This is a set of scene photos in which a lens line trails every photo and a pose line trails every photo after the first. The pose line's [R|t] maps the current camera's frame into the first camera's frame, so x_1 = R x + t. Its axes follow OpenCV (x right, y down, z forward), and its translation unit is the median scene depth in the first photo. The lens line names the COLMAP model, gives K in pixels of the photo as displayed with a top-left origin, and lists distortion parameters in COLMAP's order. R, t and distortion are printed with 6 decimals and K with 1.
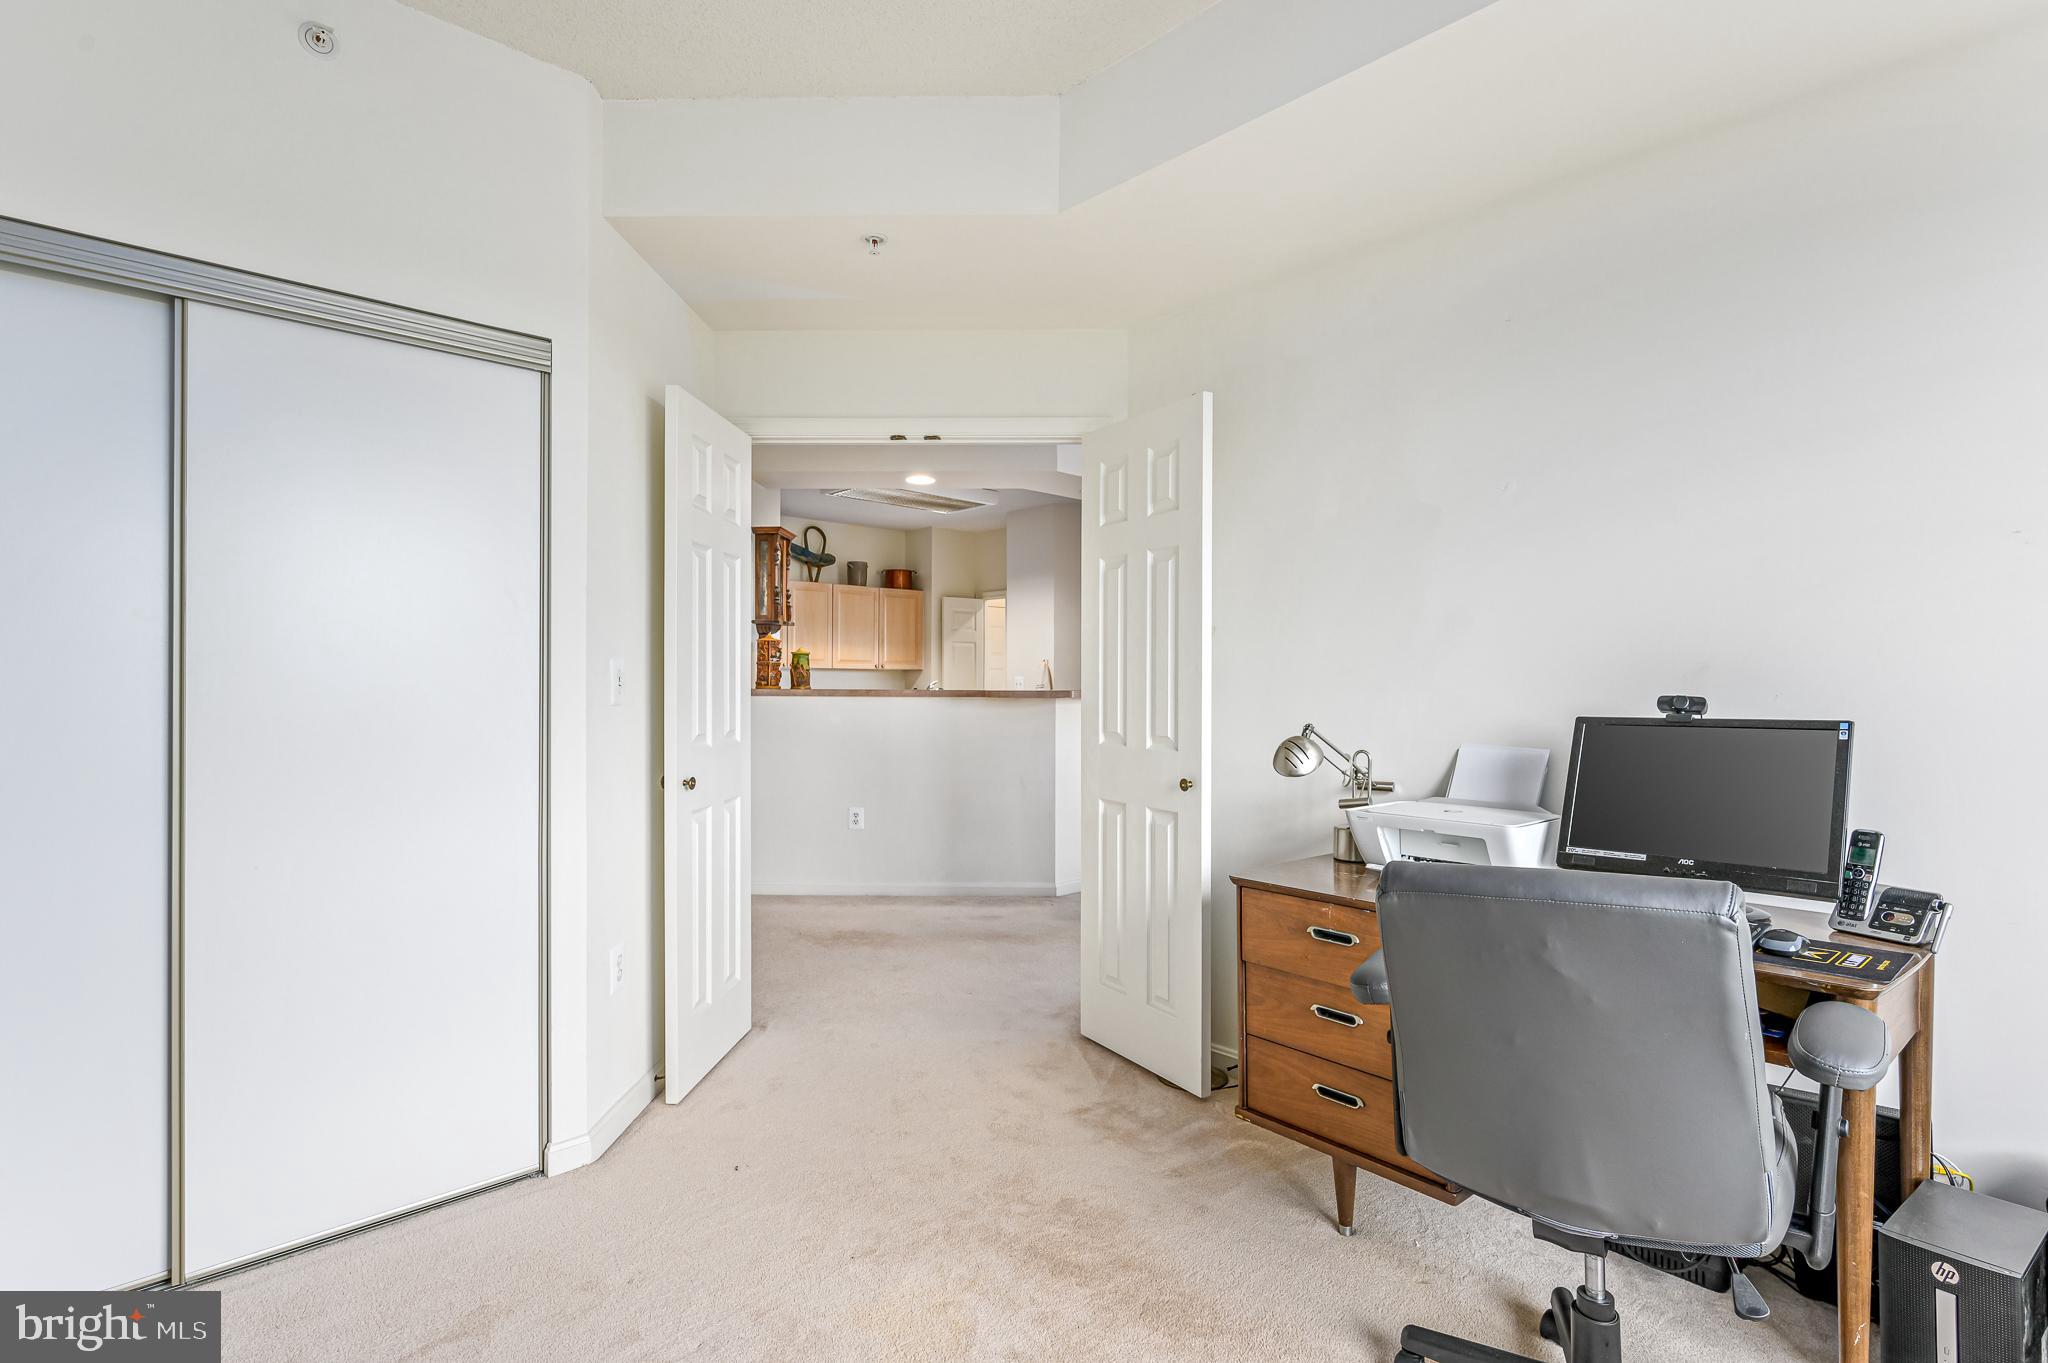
lens RADIAL K [[1028.7, 0, 1019.3], [0, 1028.7, 669.8], [0, 0, 1]] dist [-0.004538, 0.001780]
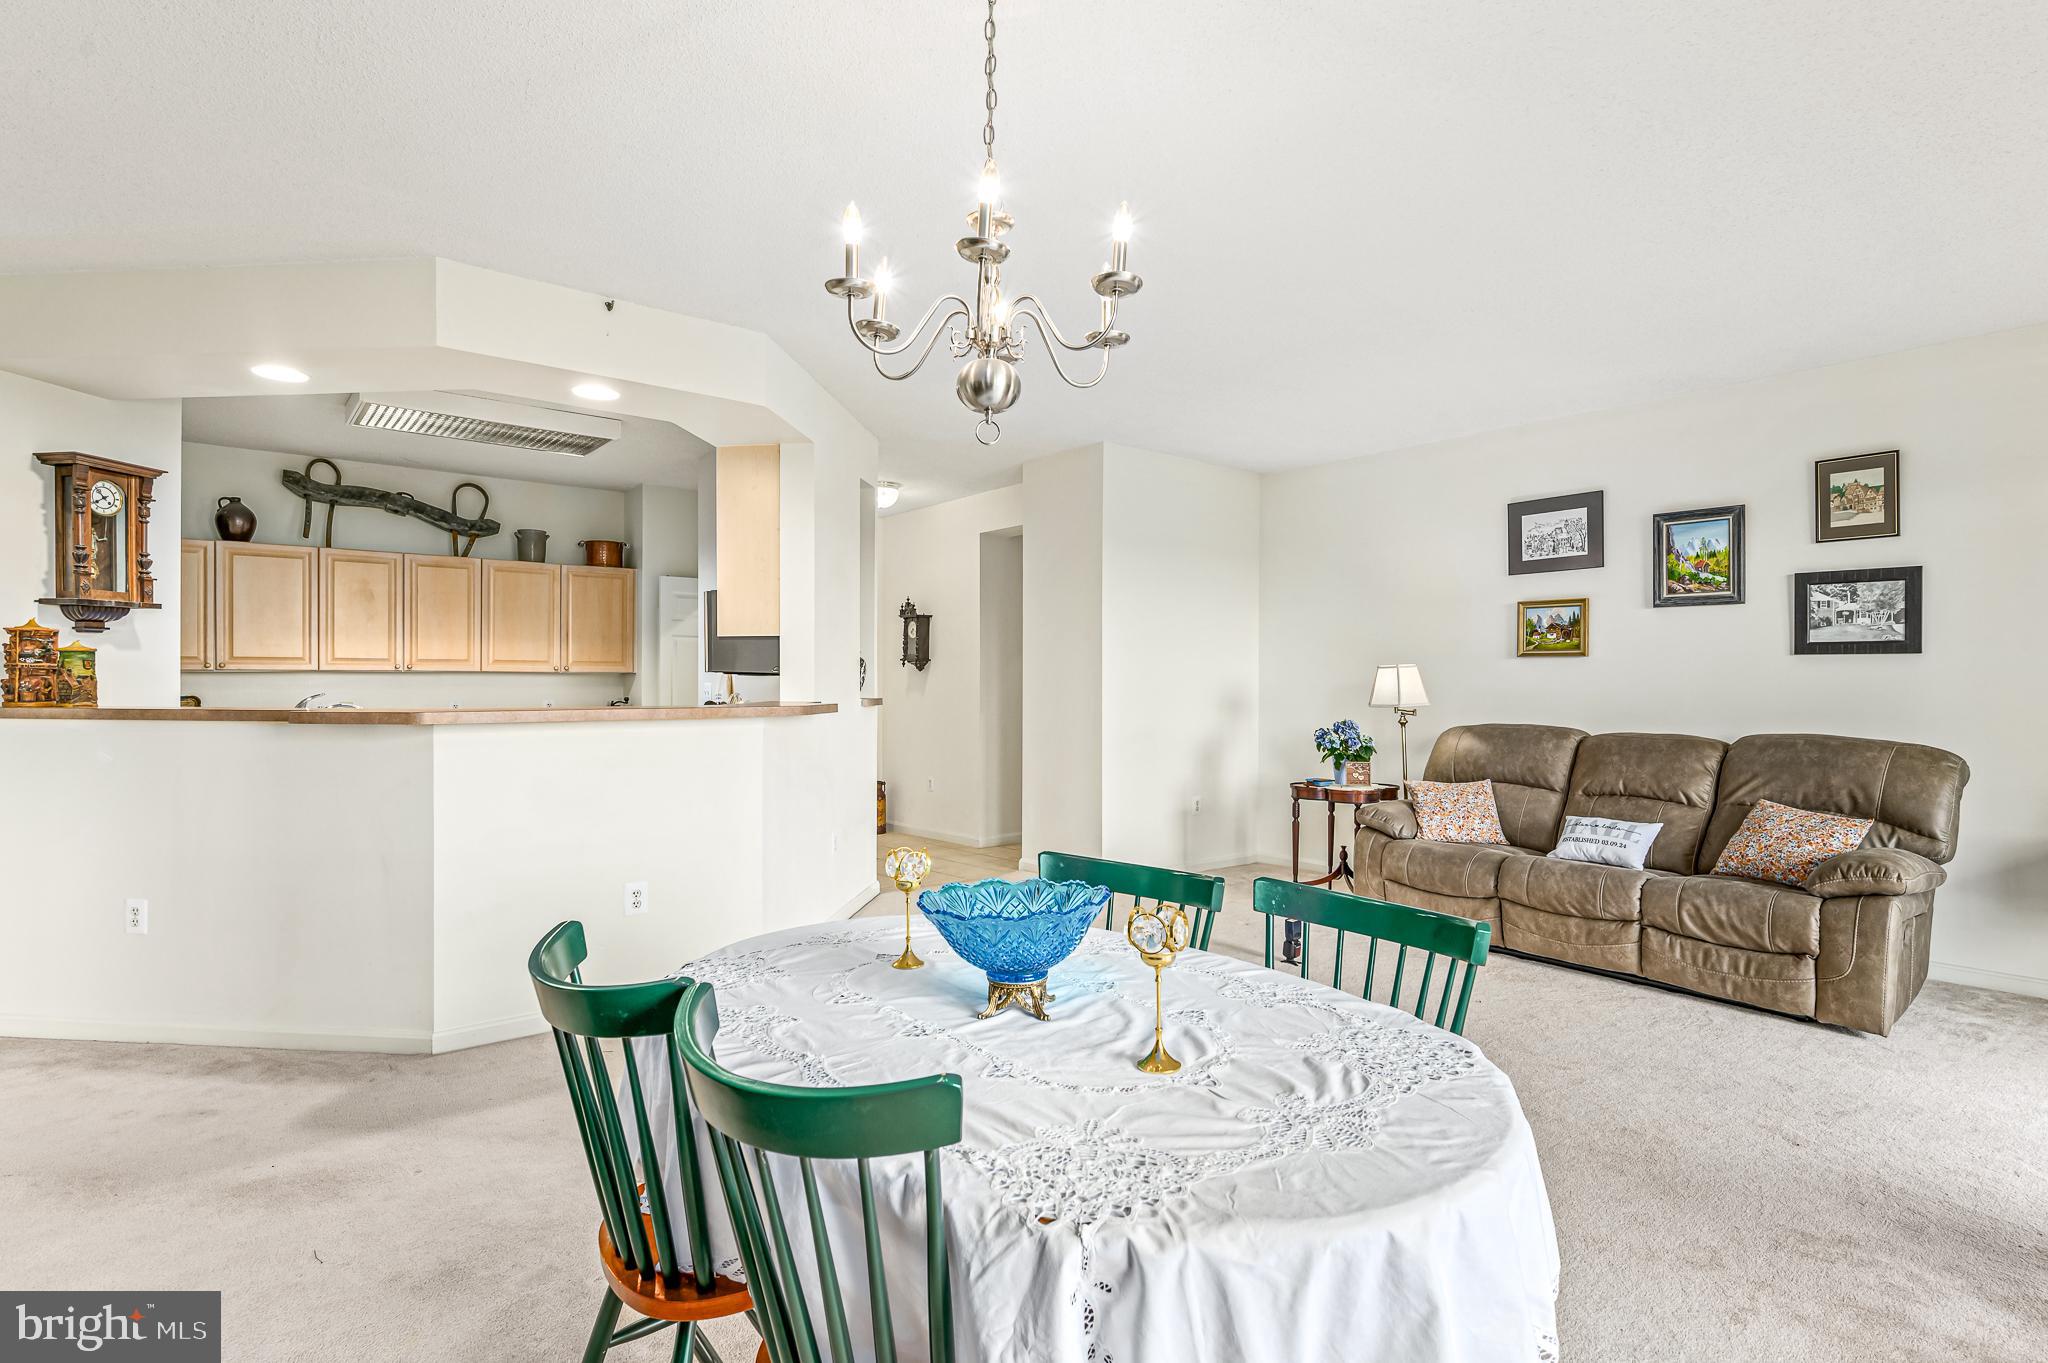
lens RADIAL K [[1028.7, 0, 1033.3], [0, 1028.7, 683.1], [0, 0, 1]] dist [-0.004538, 0.001780]
pose [[0.997467, 0.001384, -0.071118, 0.273719], [-0.000305, 0.999885, 0.015183, -0.003874], [0.071131, -0.015123, 0.997352, 0.273002]]
